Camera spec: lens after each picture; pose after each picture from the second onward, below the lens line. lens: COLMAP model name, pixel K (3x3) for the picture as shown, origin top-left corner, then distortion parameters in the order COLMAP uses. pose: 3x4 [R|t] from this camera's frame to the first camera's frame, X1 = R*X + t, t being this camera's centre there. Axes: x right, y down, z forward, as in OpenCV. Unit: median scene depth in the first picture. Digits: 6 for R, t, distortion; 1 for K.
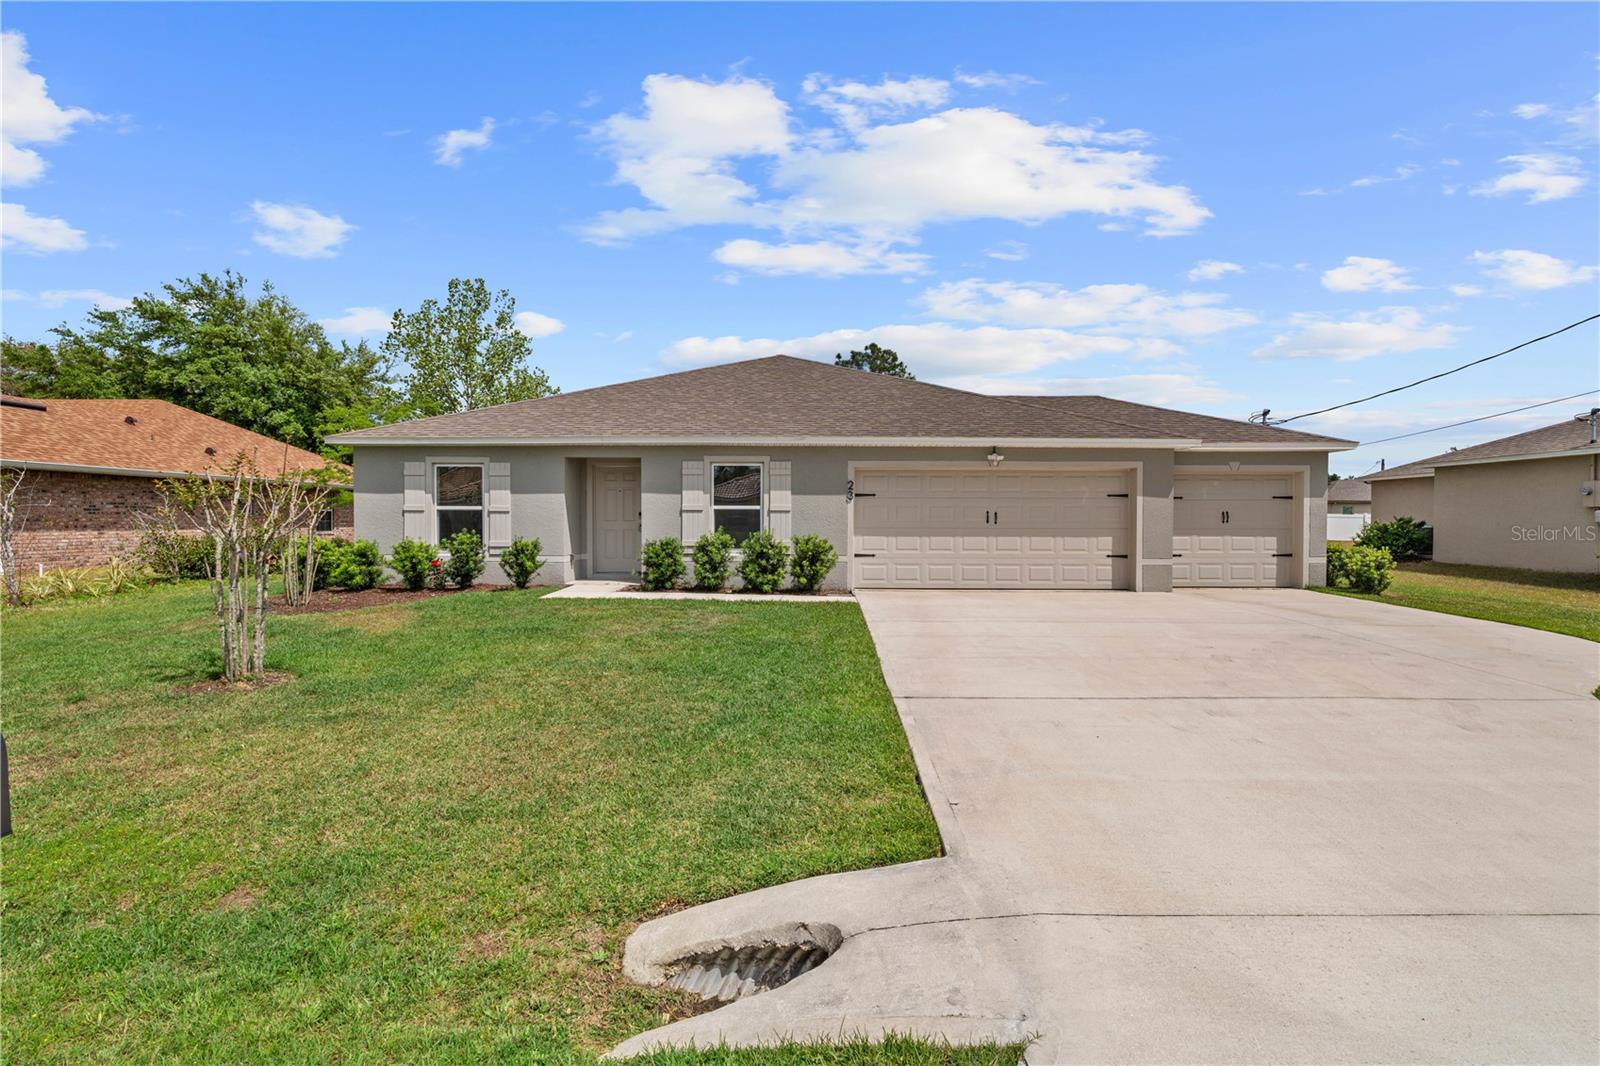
lens RADIAL K [[729.4, 0, 785.2], [0, 729.4, 526.3], [0, 0, 1]] dist [-0.002194, 0.000296]
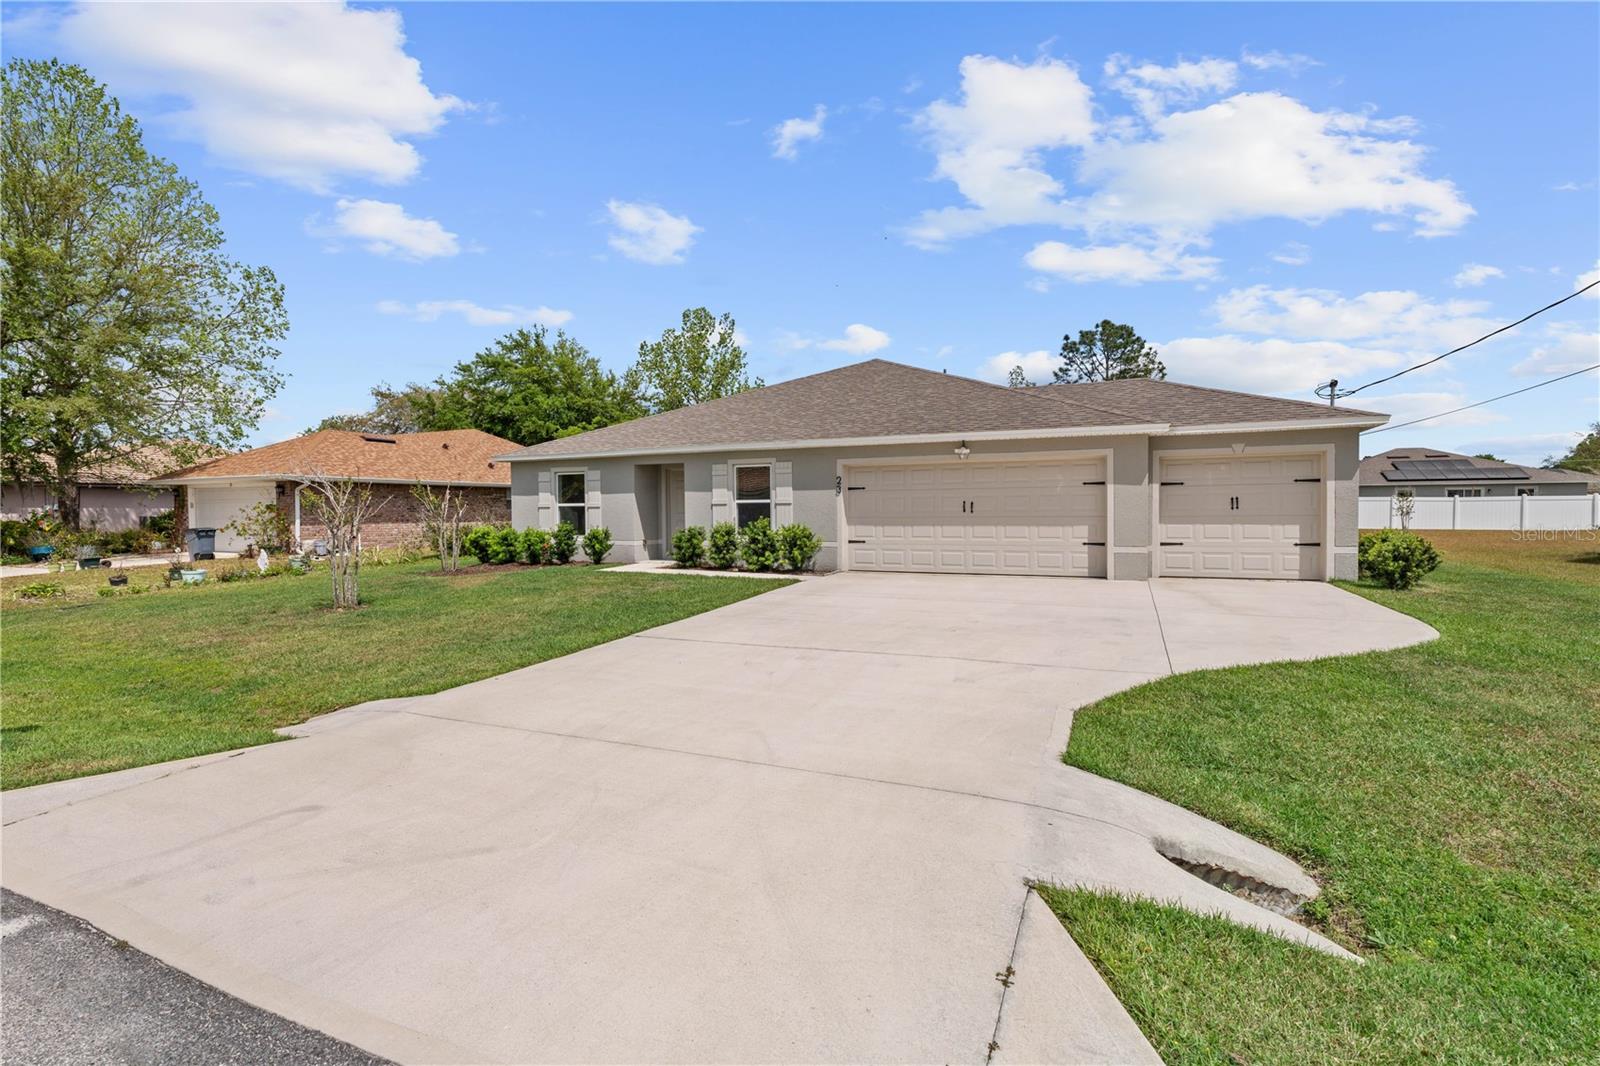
lens RADIAL K [[729.4, 0, 789.0], [0, 729.4, 530.8], [0, 0, 1]] dist [-0.002194, 0.000296]
pose [[0.917489, 0.001078, -0.397760, 0.465939], [0.006349, 0.999829, 0.017354, 0.002272], [0.397711, -0.018448, 0.917325, -0.084983]]
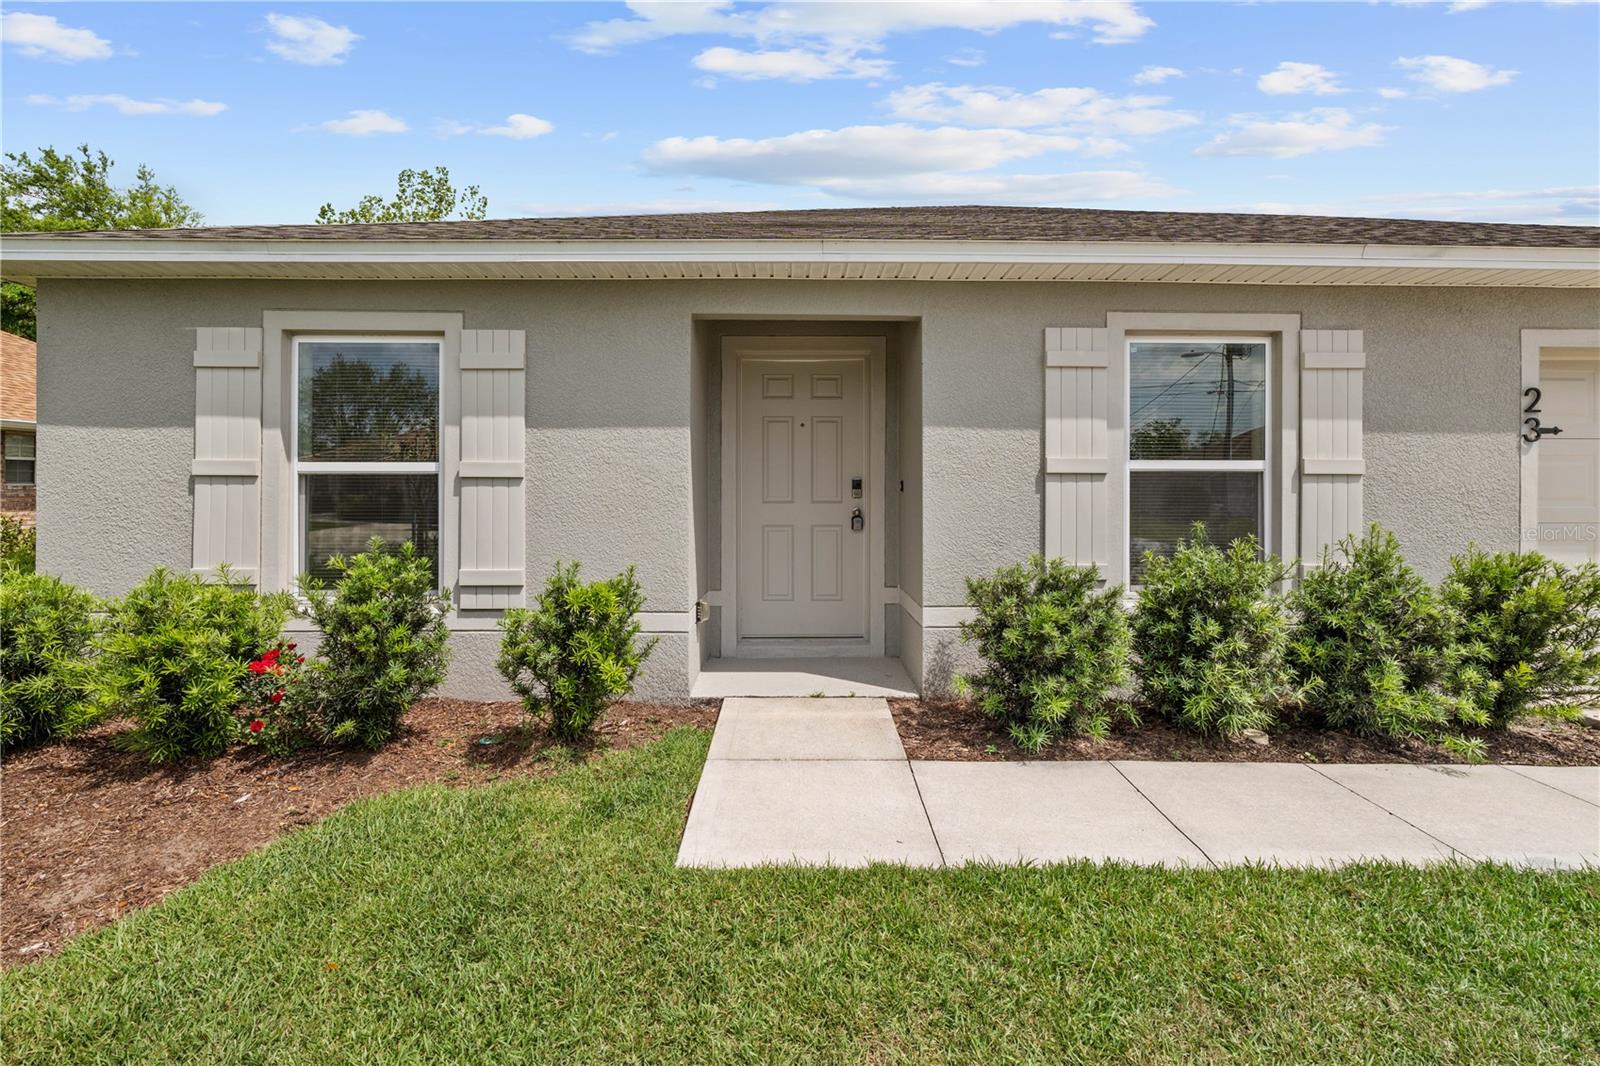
lens RADIAL K [[729.4, 0, 784.6], [0, 729.4, 478.4], [0, 0, 1]] dist [-0.002194, 0.000296]
pose [[0.998984, -0.001272, 0.045039, -0.273923], [0.002323, 0.999726, -0.023293, -0.012627], [-0.044997, 0.023374, 0.998714, 0.663557]]
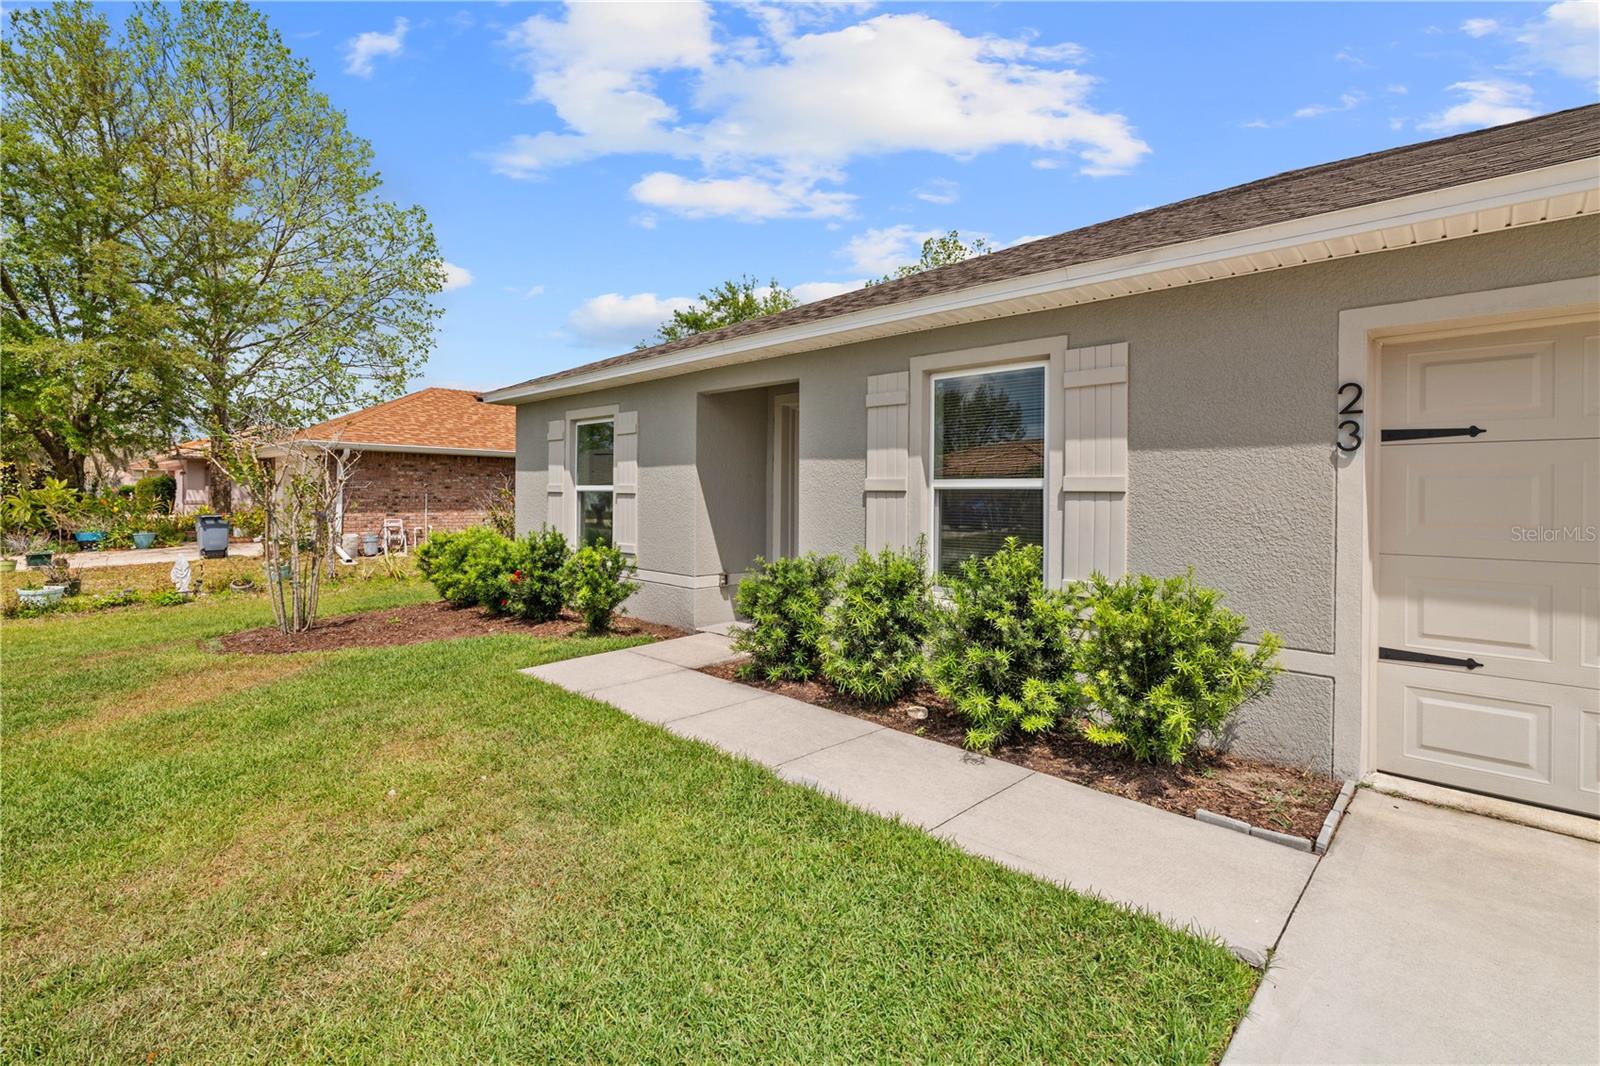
lens RADIAL K [[729.4, 0, 822.3], [0, 729.4, 504.4], [0, 0, 1]] dist [-0.002194, 0.000296]
pose [[0.755708, 0.010363, -0.654826, 0.116919], [-0.015882, 0.999871, -0.002506, -0.013084], [0.654716, 0.012294, 0.755775, 0.653392]]
